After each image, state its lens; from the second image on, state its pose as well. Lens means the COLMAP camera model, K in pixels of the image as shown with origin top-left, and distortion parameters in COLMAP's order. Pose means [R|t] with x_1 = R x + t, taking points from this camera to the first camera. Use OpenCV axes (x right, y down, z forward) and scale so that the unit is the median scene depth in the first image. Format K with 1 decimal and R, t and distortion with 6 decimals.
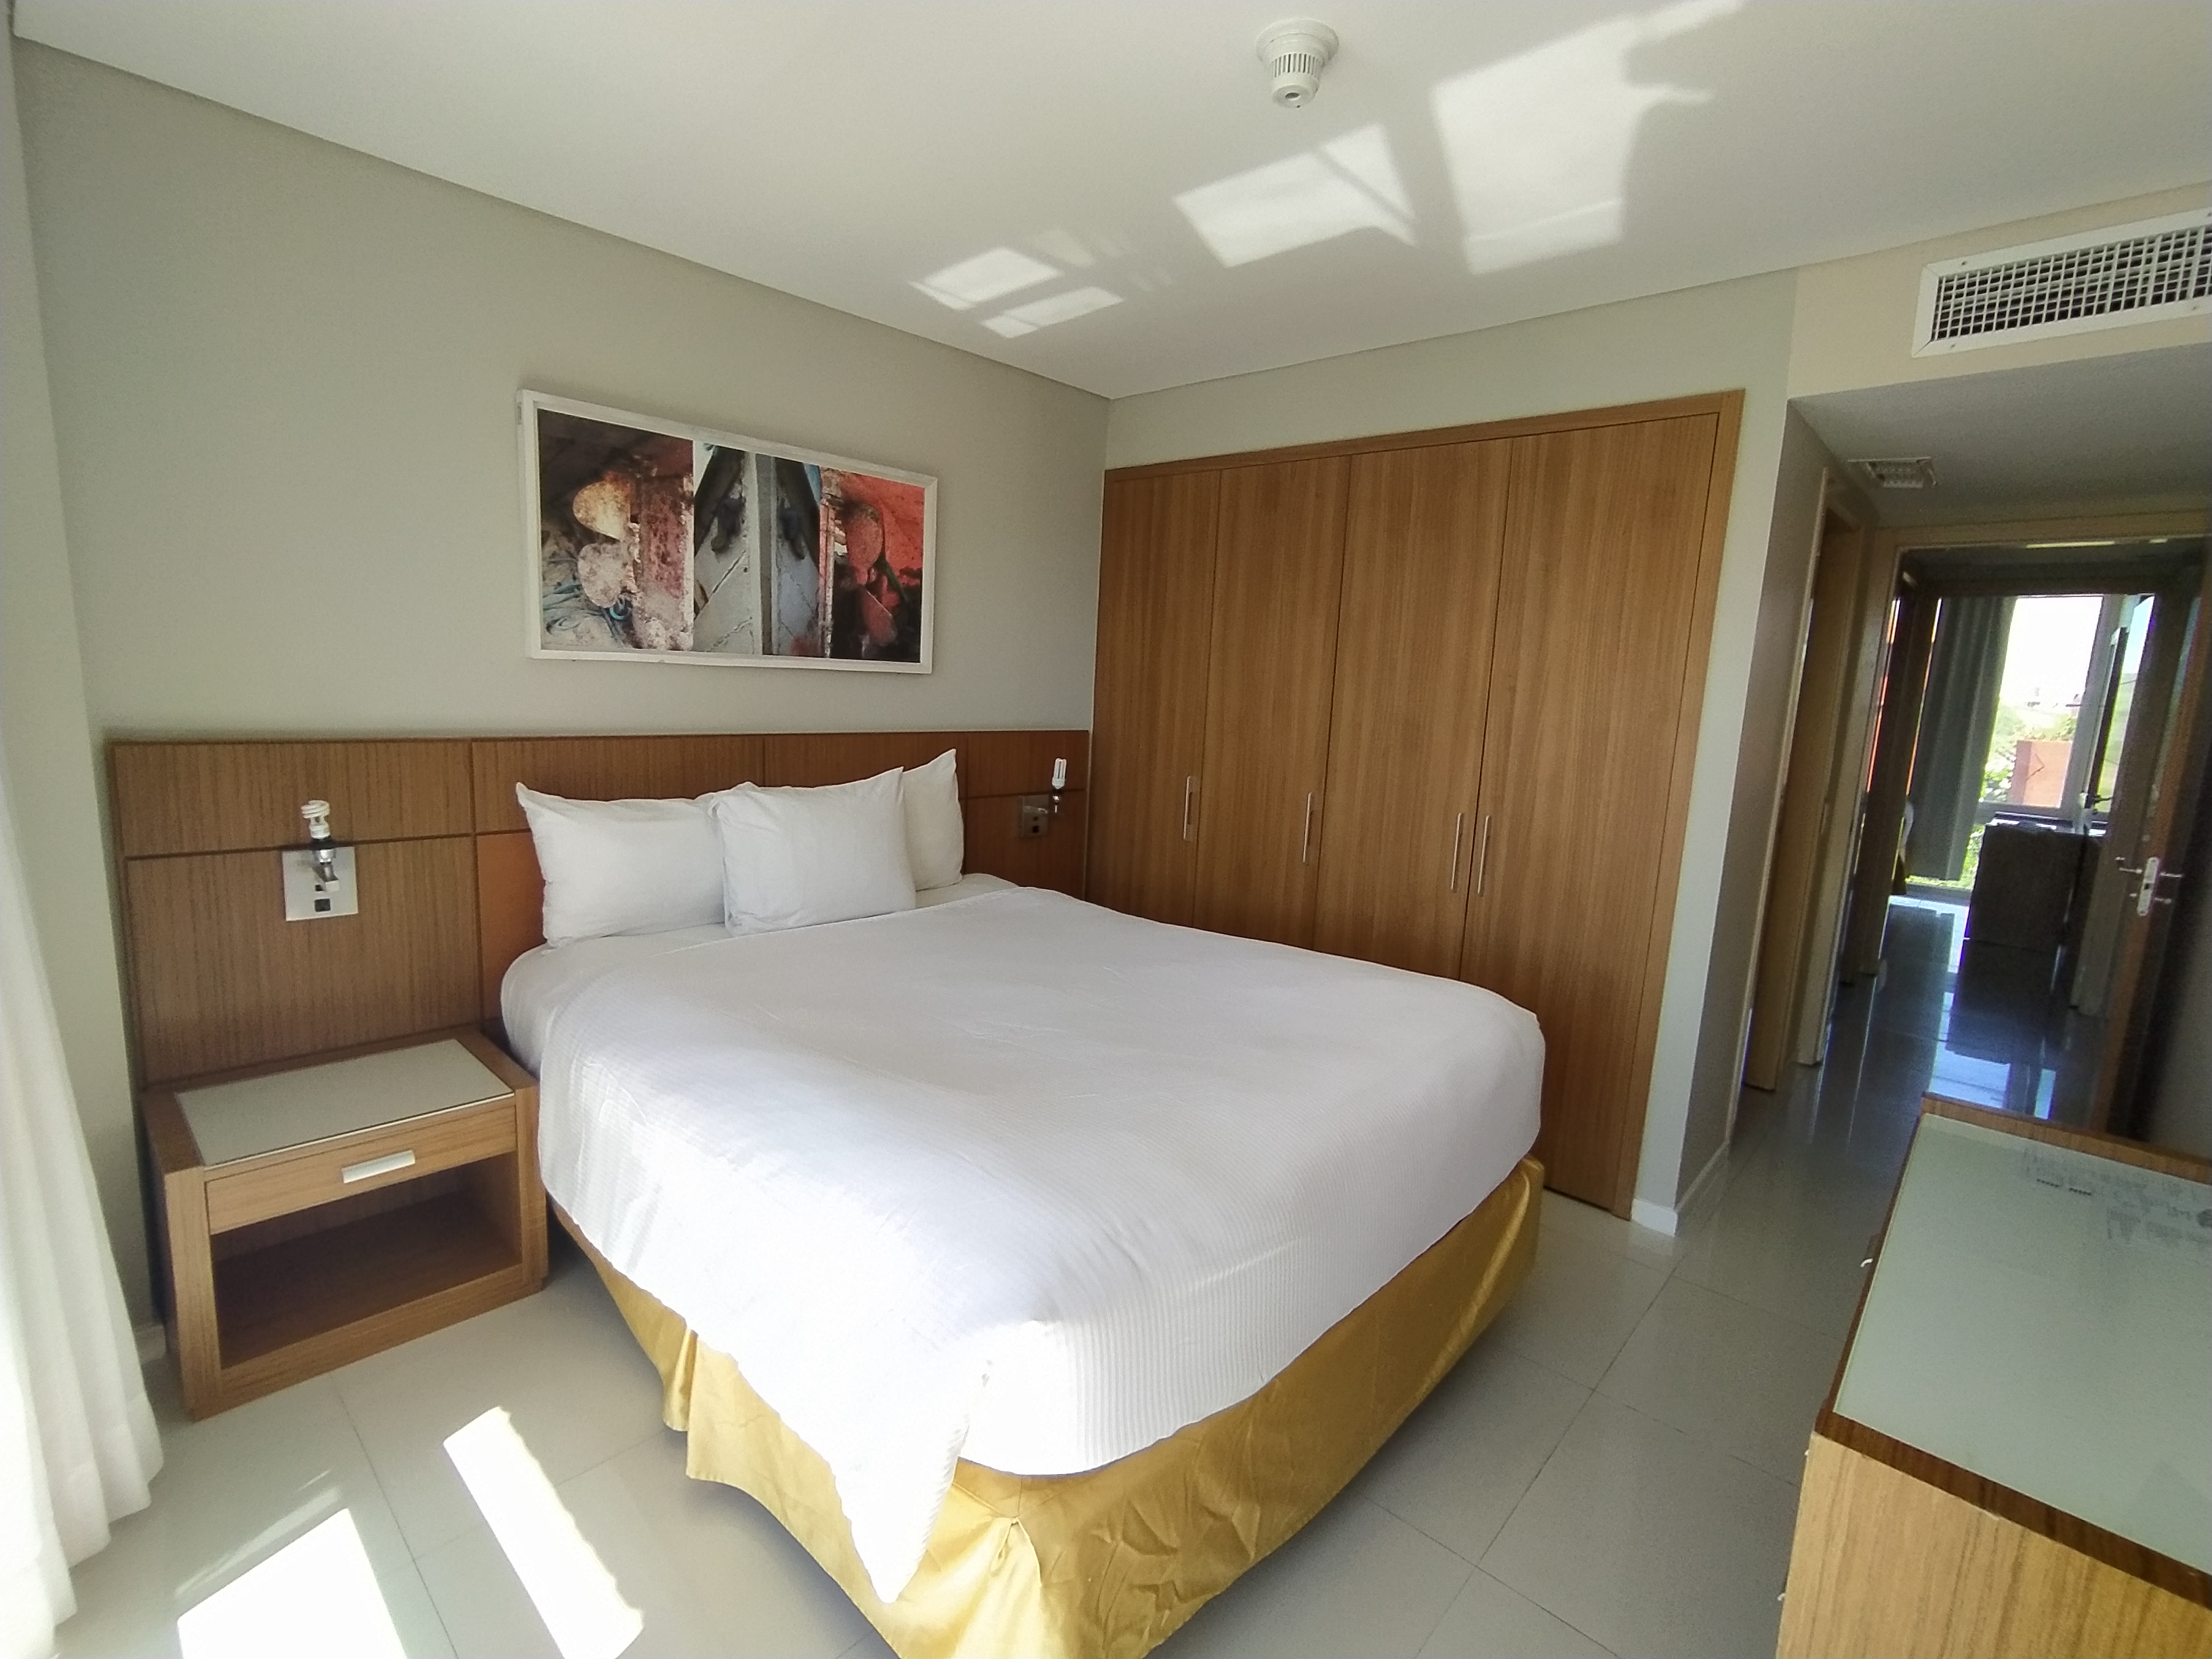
lens RADIAL K [[1018.5, 0, 1121.0], [0, 1018.5, 818.2], [0, 0, 1]] dist [0.001152, 0.003063]
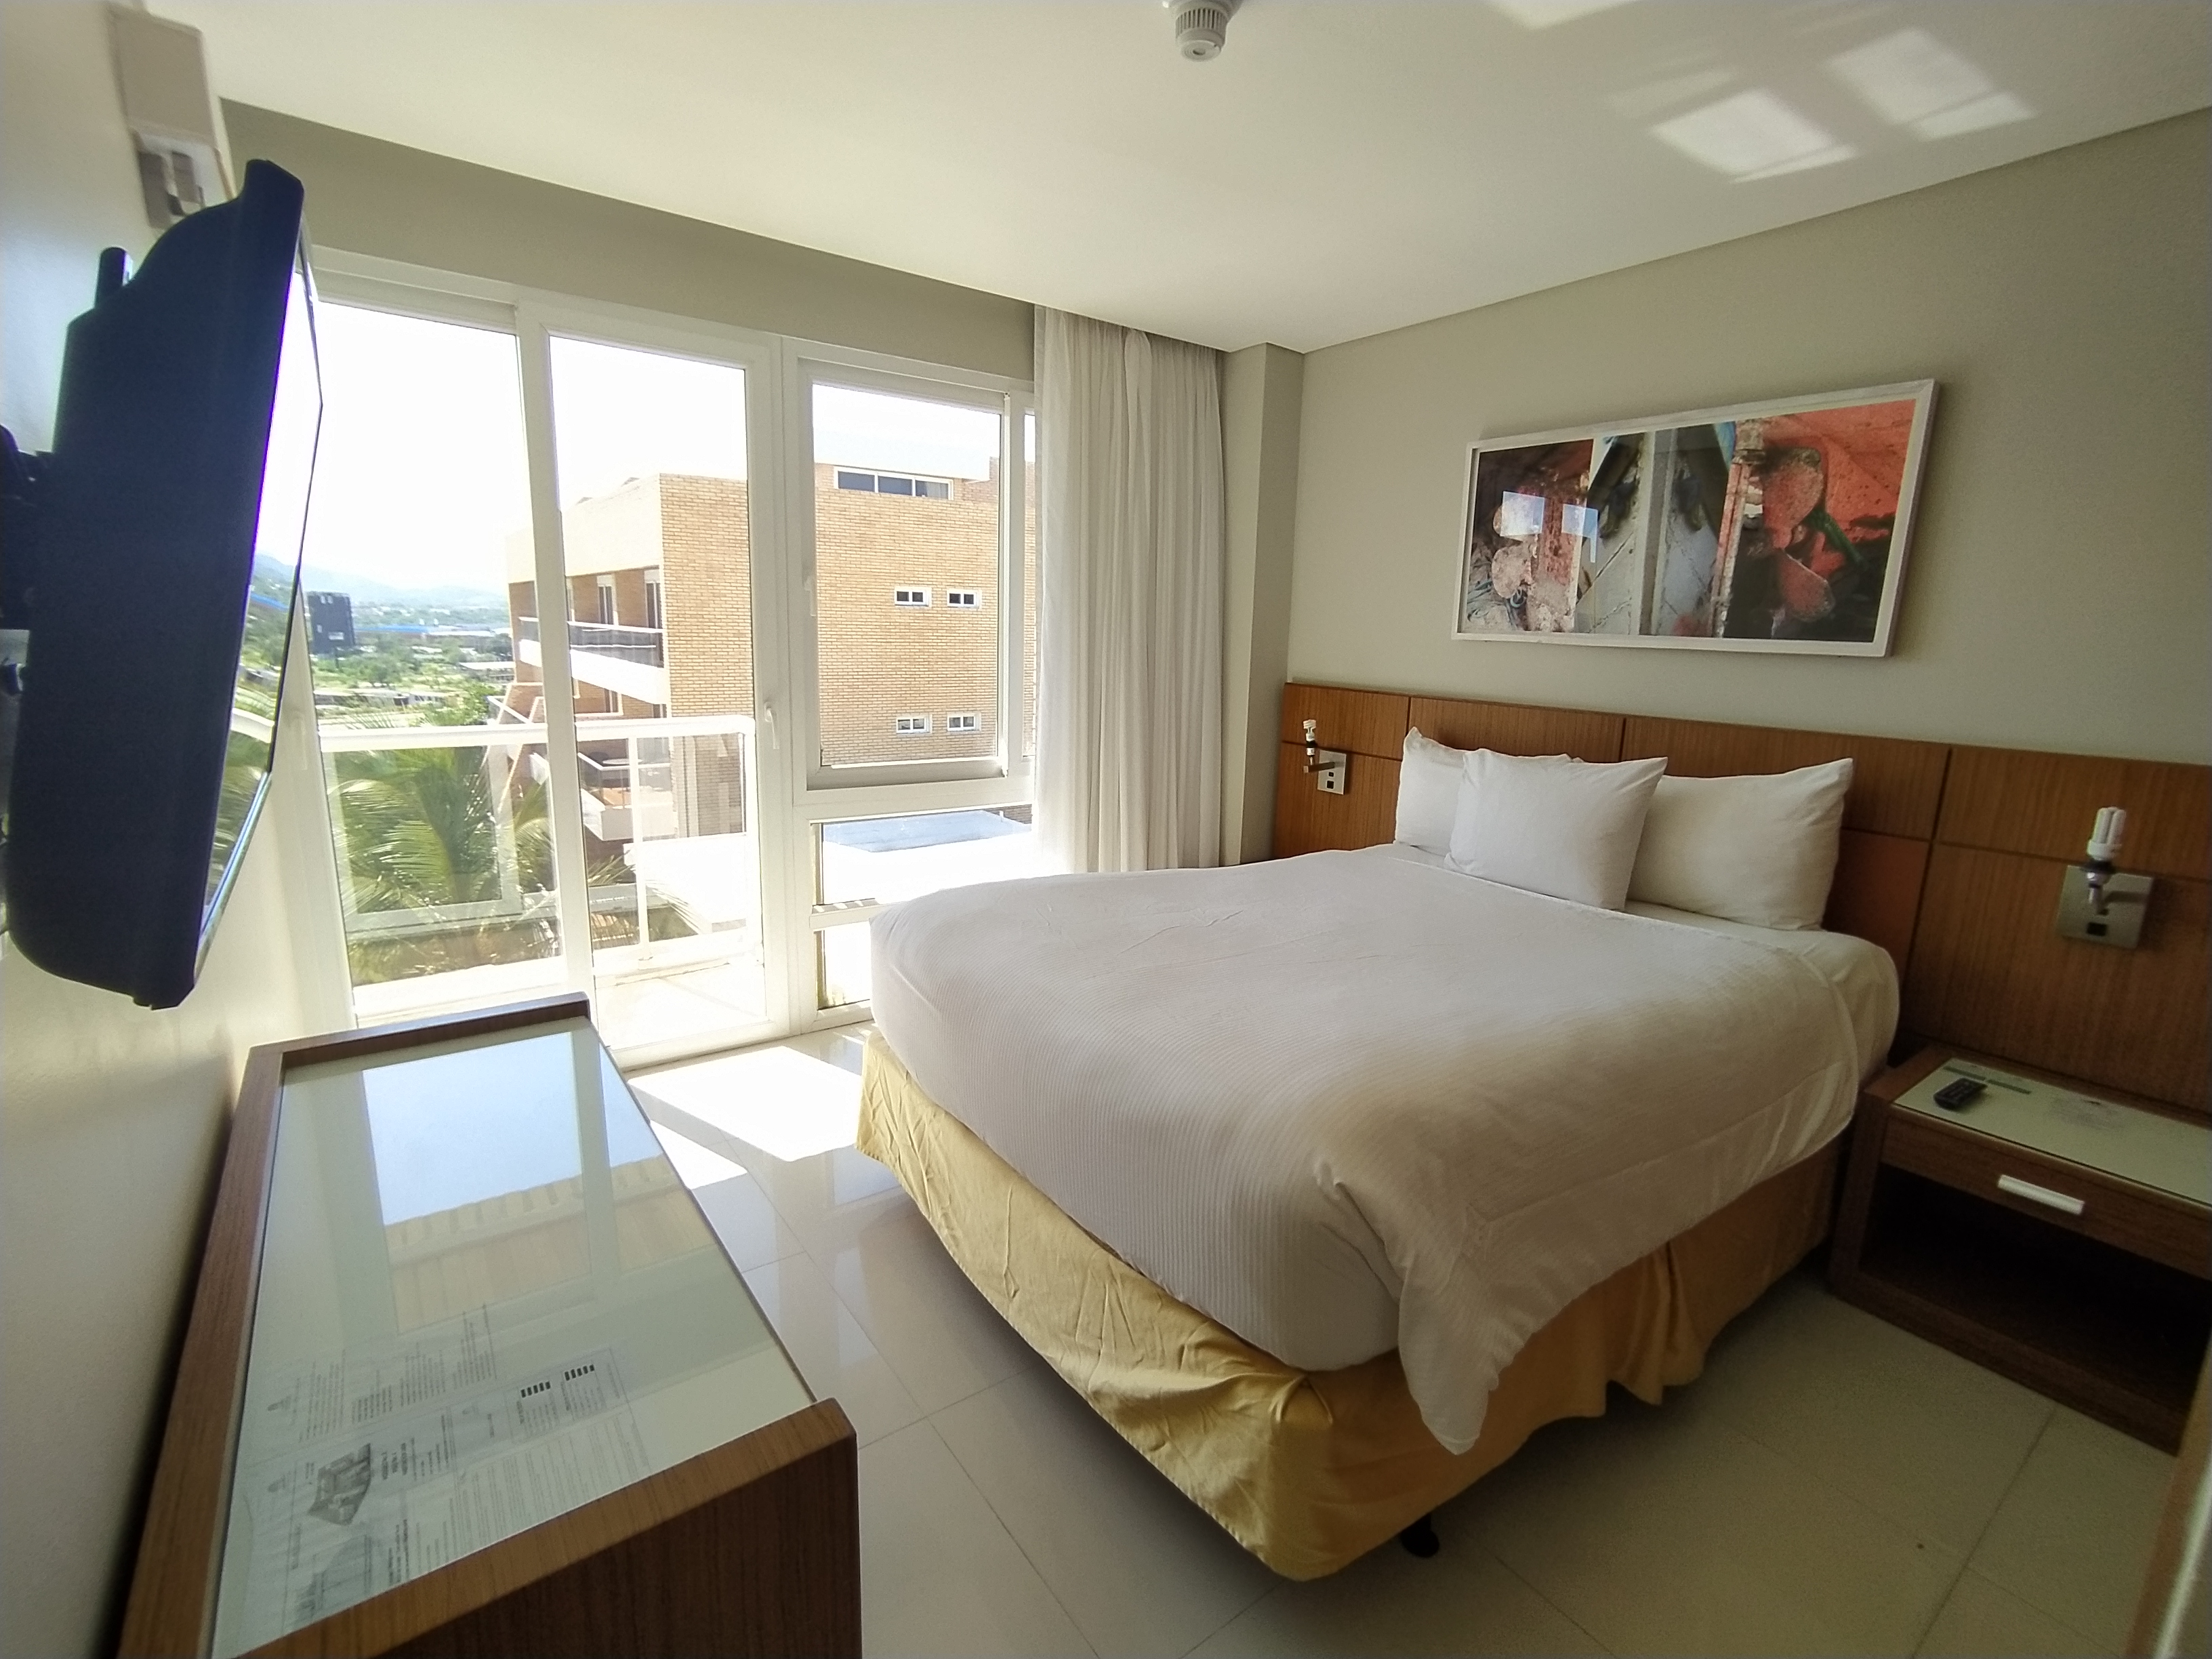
lens RADIAL K [[1018.5, 0, 1121.6], [0, 1018.5, 837.6], [0, 0, 1]] dist [0.001152, 0.003063]
pose [[-0.165671, 0.150527, -0.974625, 0.744517], [-0.183650, 0.966286, 0.180456, -0.056909], [0.968930, 0.208886, -0.132442, 0.695933]]
